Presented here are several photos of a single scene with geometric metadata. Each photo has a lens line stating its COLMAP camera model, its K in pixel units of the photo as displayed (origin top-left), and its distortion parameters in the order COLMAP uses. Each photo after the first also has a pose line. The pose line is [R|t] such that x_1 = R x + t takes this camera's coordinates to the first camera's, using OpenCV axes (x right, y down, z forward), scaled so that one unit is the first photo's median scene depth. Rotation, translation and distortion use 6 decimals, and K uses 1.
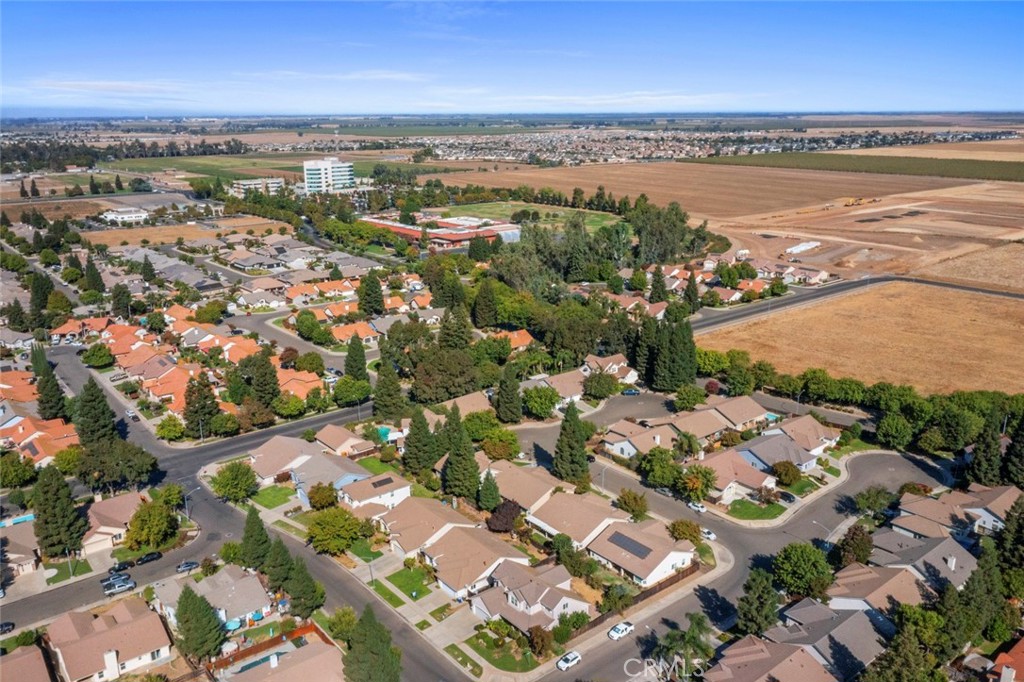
lens RADIAL K [[808.4, 0, 531.4], [0, 808.4, 341.5], [0, 0, 1]] dist [-0.008197, -0.004527]
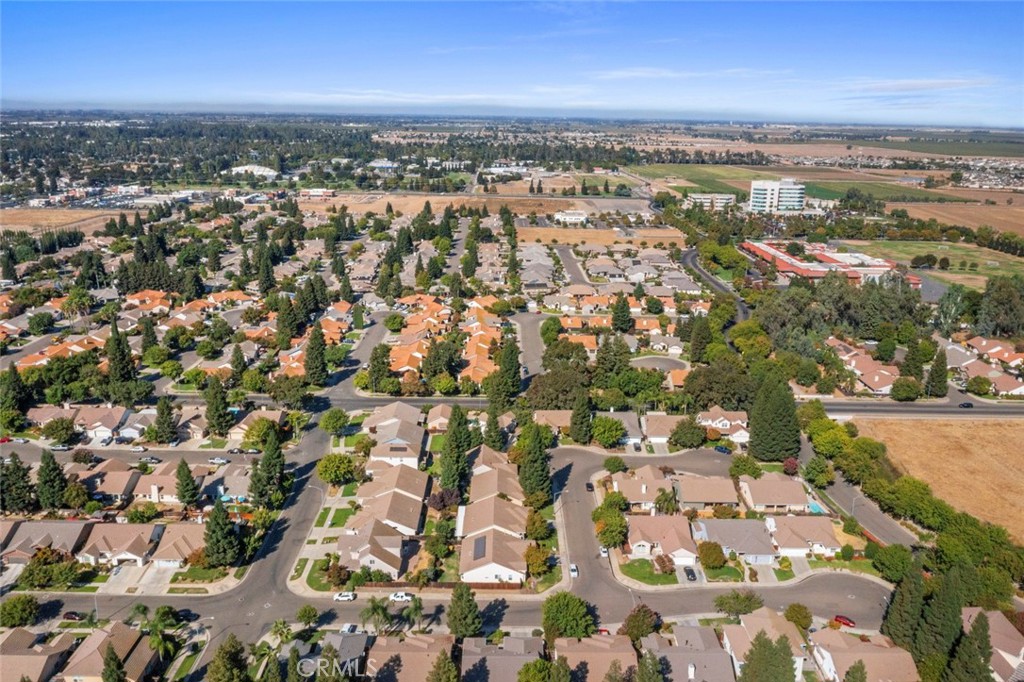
lens RADIAL K [[808.4, 0, 531.4], [0, 808.4, 341.5], [0, 0, 1]] dist [-0.008197, -0.004527]
pose [[0.783467, 0.190135, -0.591631, 0.501880], [-0.195334, 0.979137, 0.056000, -0.078368], [0.589935, 0.071691, 0.804262, 0.035633]]
